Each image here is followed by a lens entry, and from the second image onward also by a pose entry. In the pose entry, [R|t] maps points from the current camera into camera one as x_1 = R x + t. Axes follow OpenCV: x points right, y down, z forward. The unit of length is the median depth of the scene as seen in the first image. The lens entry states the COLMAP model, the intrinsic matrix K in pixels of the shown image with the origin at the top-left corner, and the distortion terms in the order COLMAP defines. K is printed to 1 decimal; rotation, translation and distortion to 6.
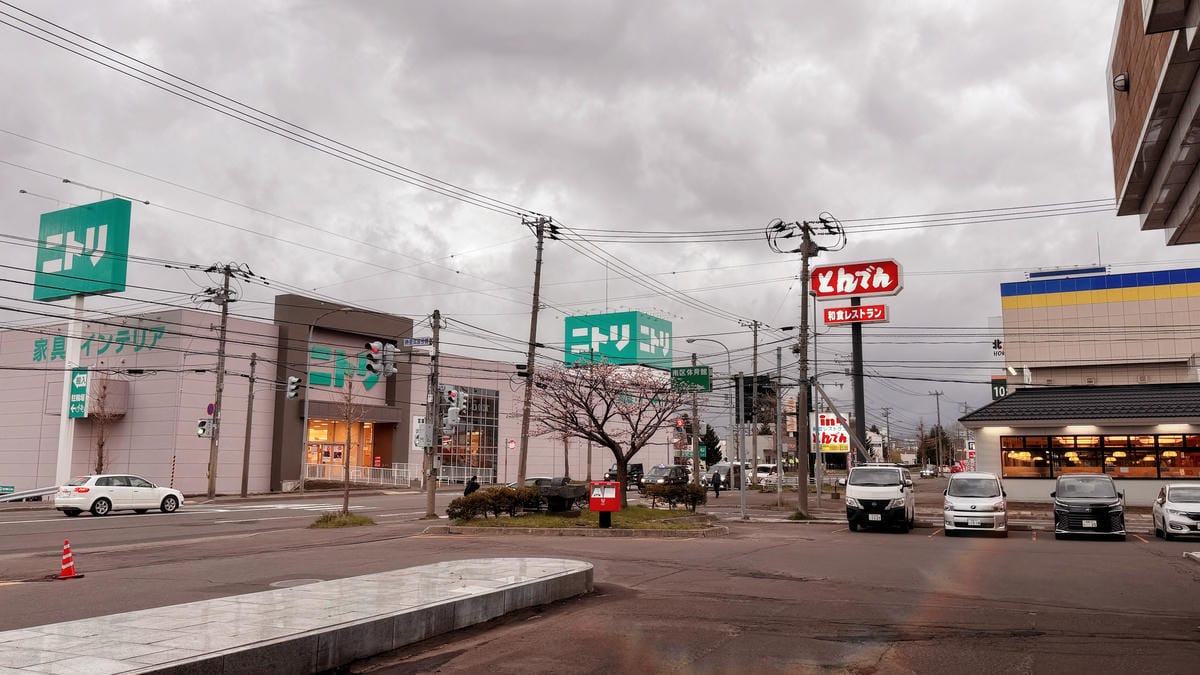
lens RADIAL K [[905.3, 0, 600.1], [0, 905.3, 336.3], [0, 0, 1]] dist [-0.000082, -0.000384]
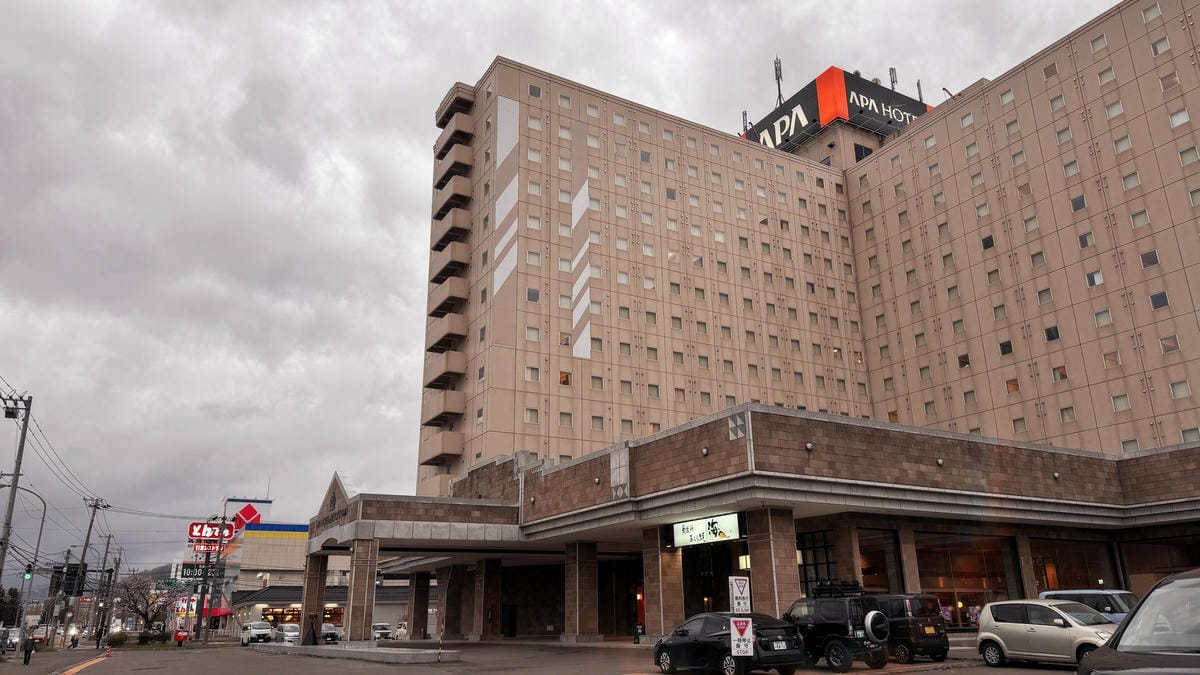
lens RADIAL K [[837.8, 0, 599.1], [0, 837.8, 336.4], [0, 0, 1]] dist [0.000637, 0.000326]
pose [[0.560972, 0.254242, 0.787827, -0.868722], [-0.101277, 0.965600, -0.239498, -0.124145], [-0.821616, 0.054563, 0.567423, -0.877164]]
